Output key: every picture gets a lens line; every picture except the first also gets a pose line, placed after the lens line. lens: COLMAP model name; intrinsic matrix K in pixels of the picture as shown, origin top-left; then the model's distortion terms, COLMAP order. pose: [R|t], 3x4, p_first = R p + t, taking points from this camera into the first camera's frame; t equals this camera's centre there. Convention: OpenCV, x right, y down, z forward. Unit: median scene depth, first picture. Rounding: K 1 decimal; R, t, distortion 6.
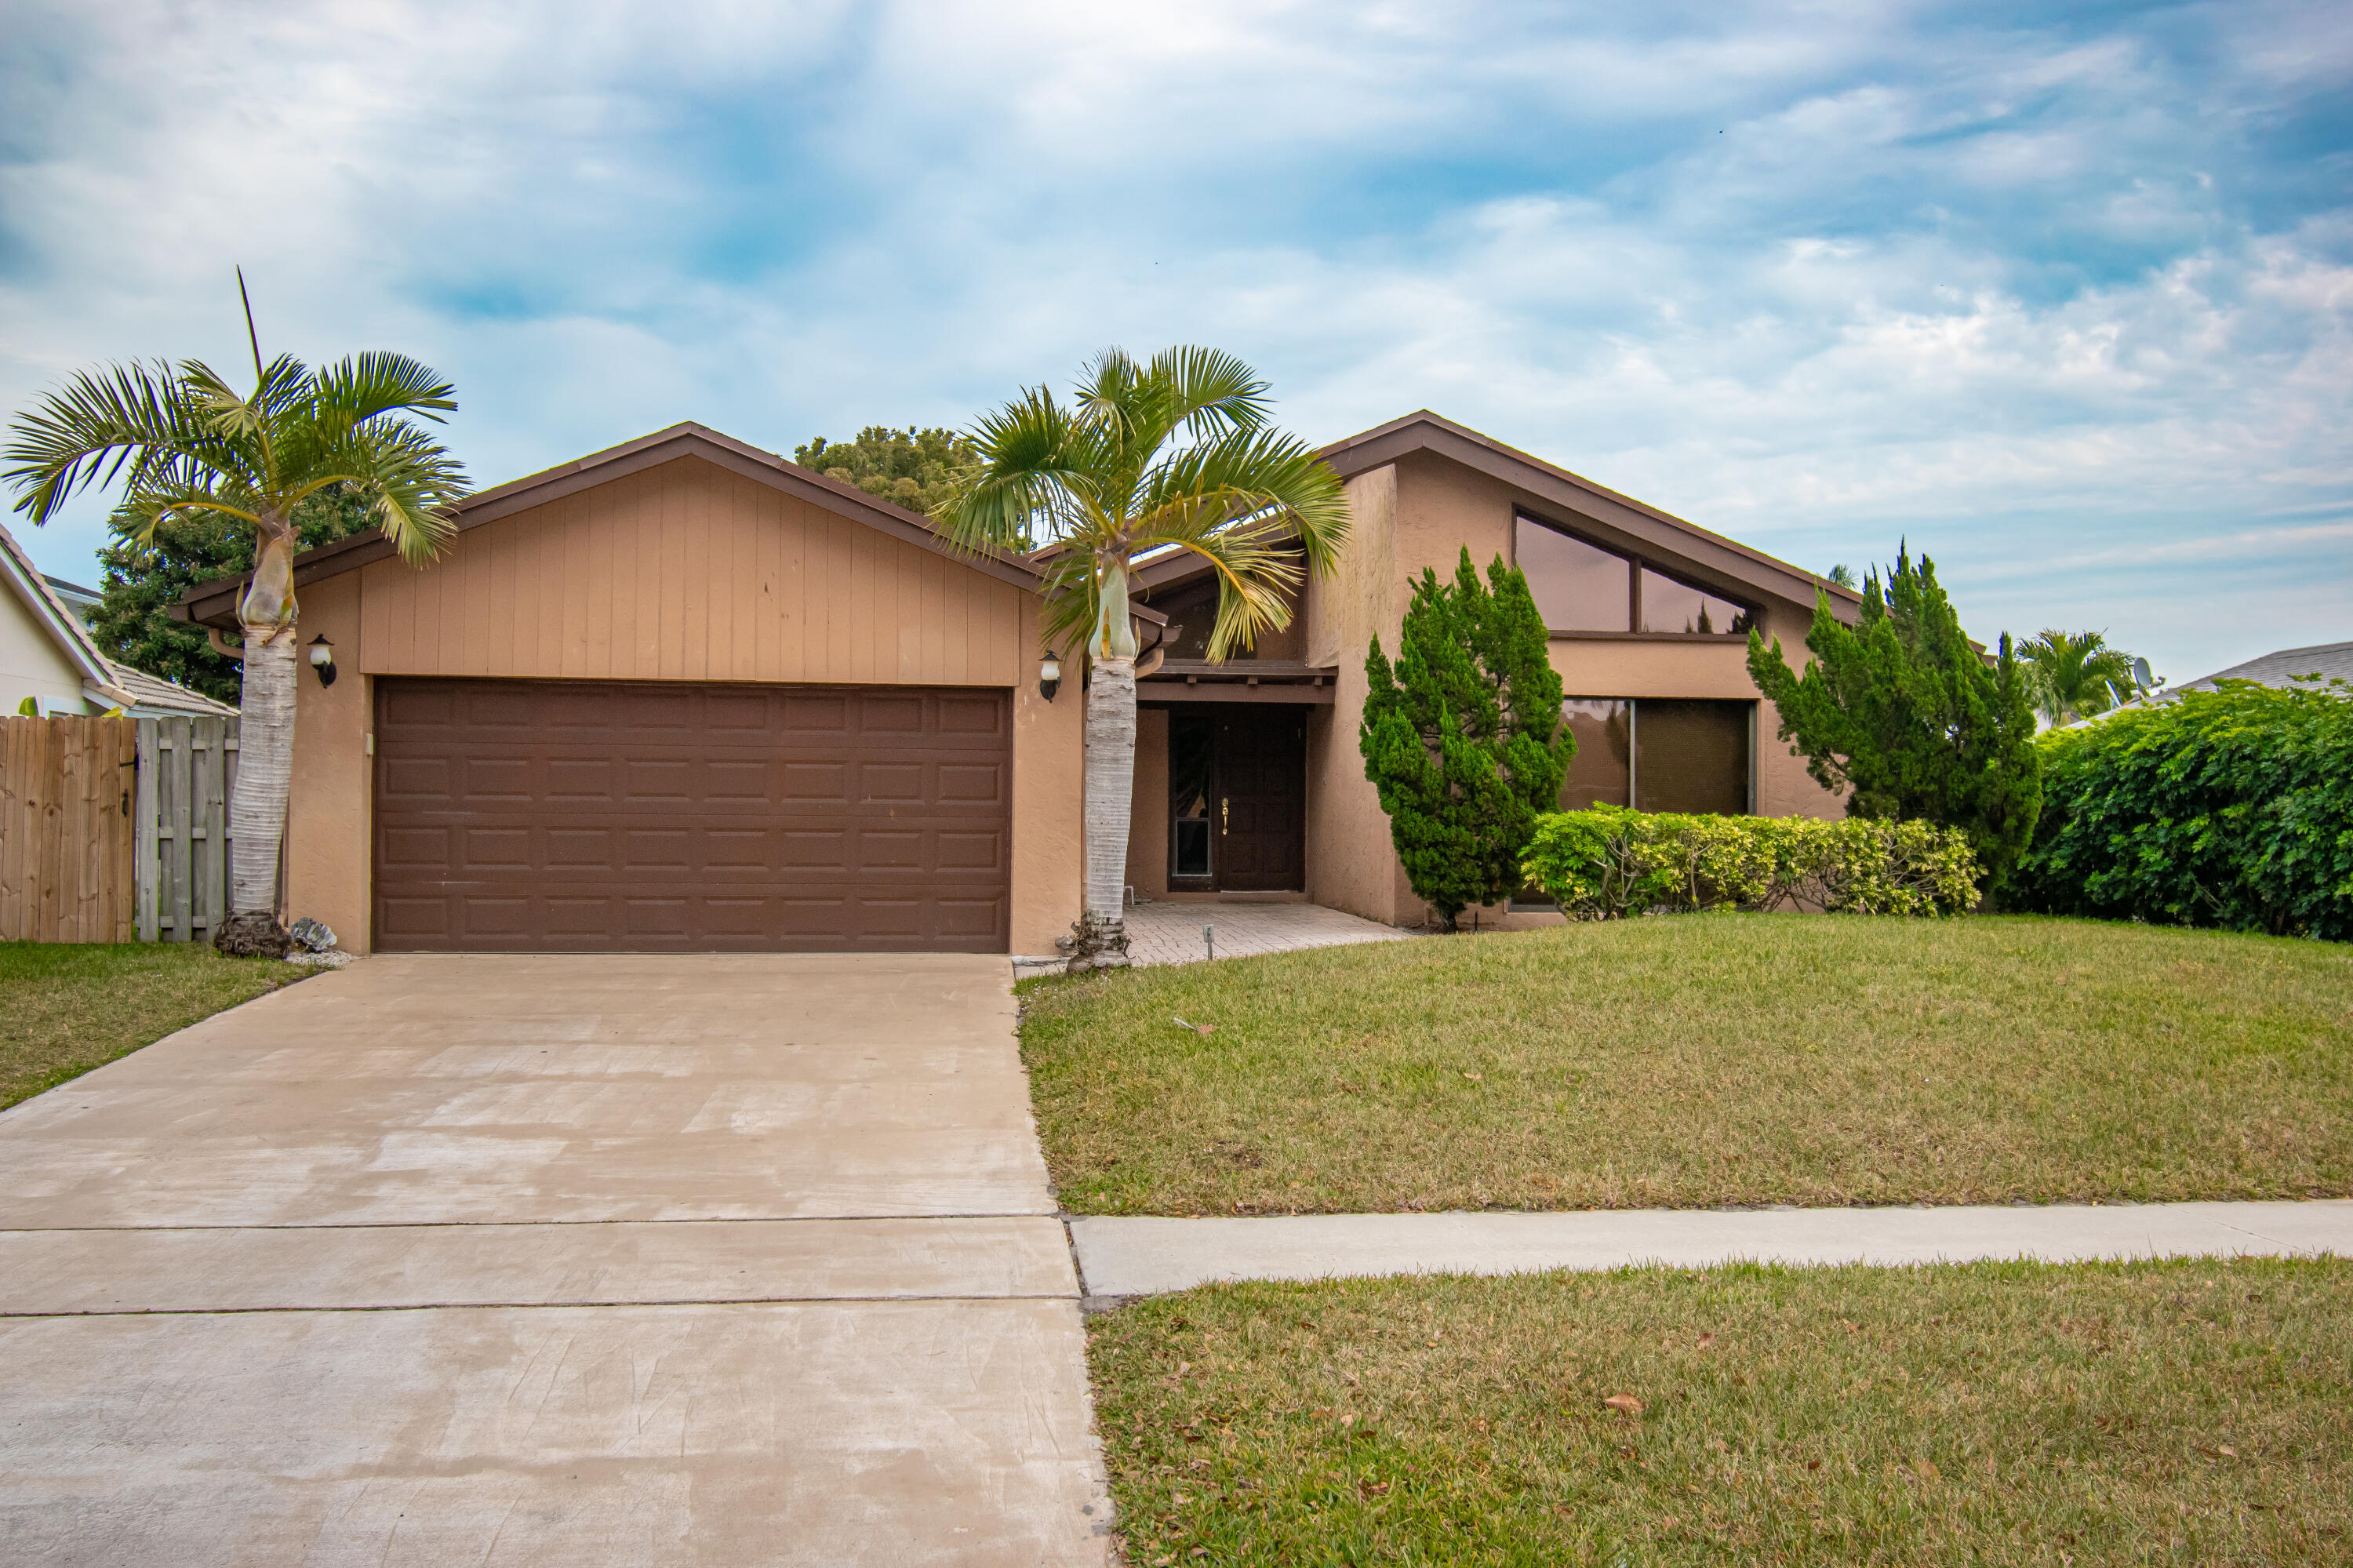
lens RADIAL K [[2017.0, 0, 1176.5], [0, 2017.0, 784.0], [0, 0, 1]] dist [-0.000186, 0.008482]
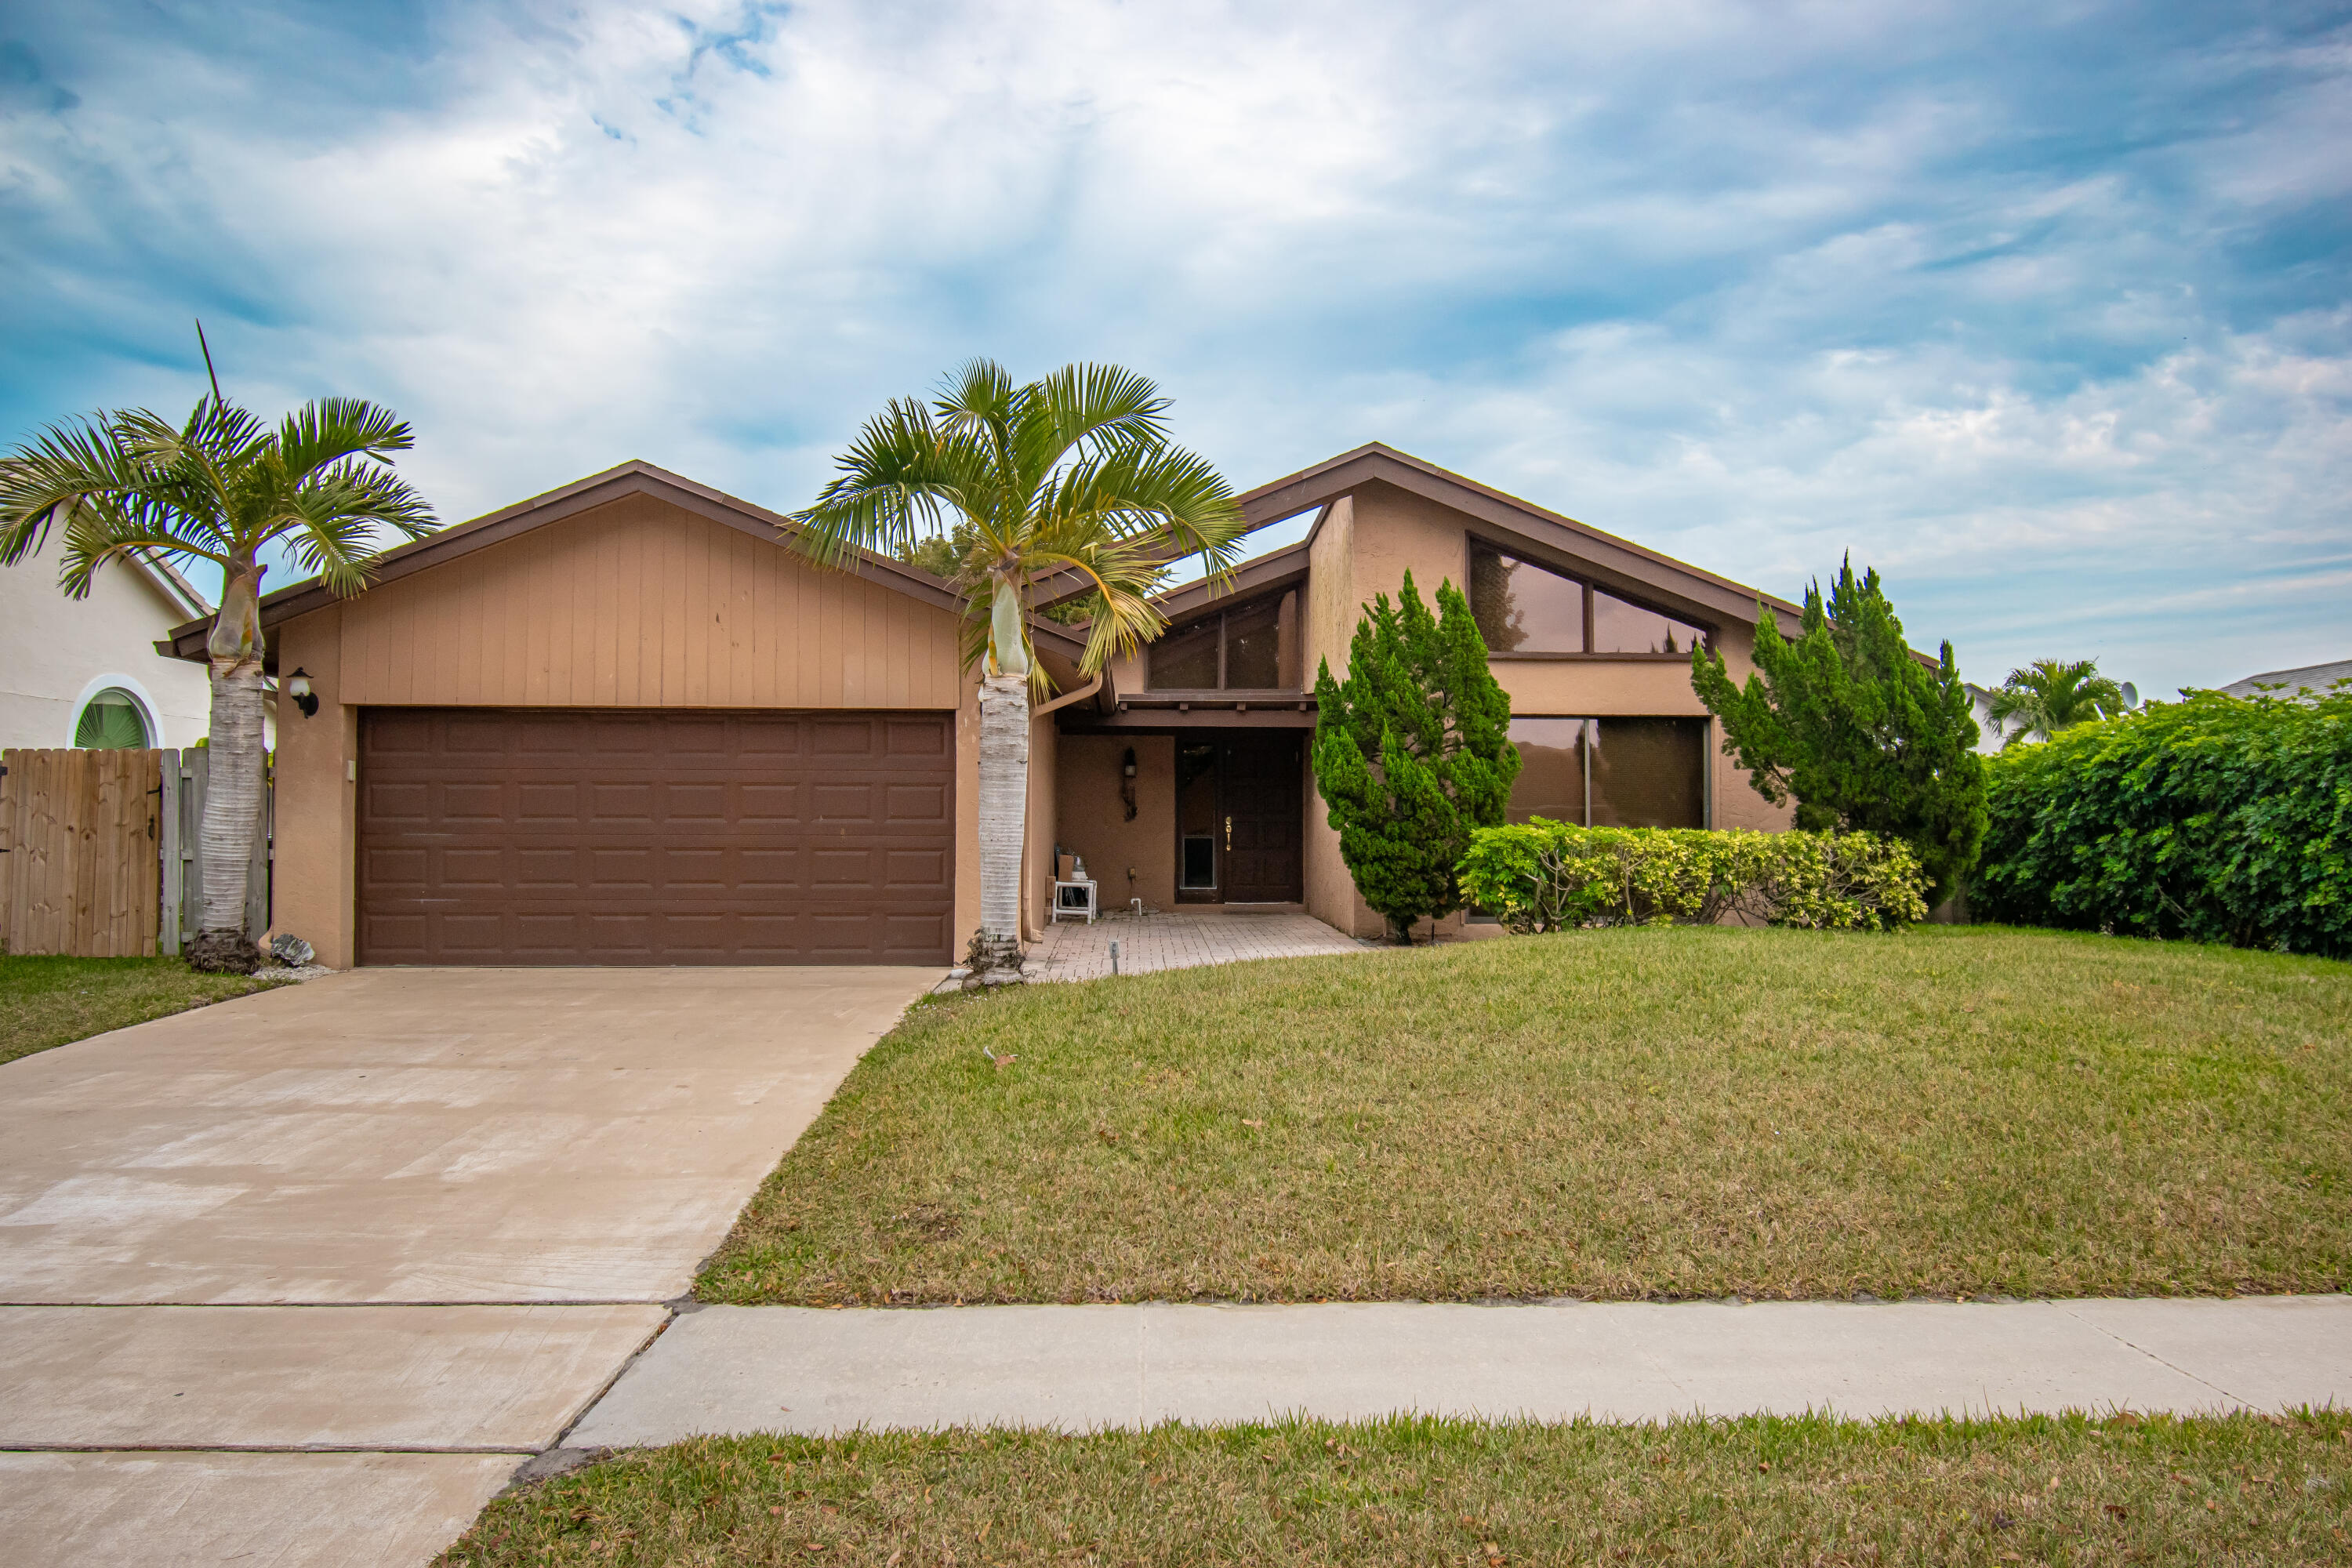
lens RADIAL K [[1653.1, 0, 1176.0], [0, 1653.1, 784.0], [0, 0, 1]] dist [0.002520, -0.006192]
pose [[0.996065, -0.009448, -0.088115, 0.105079], [0.008083, 0.999842, -0.015833, 0.004483], [0.088251, 0.015058, 0.995984, 0.160078]]
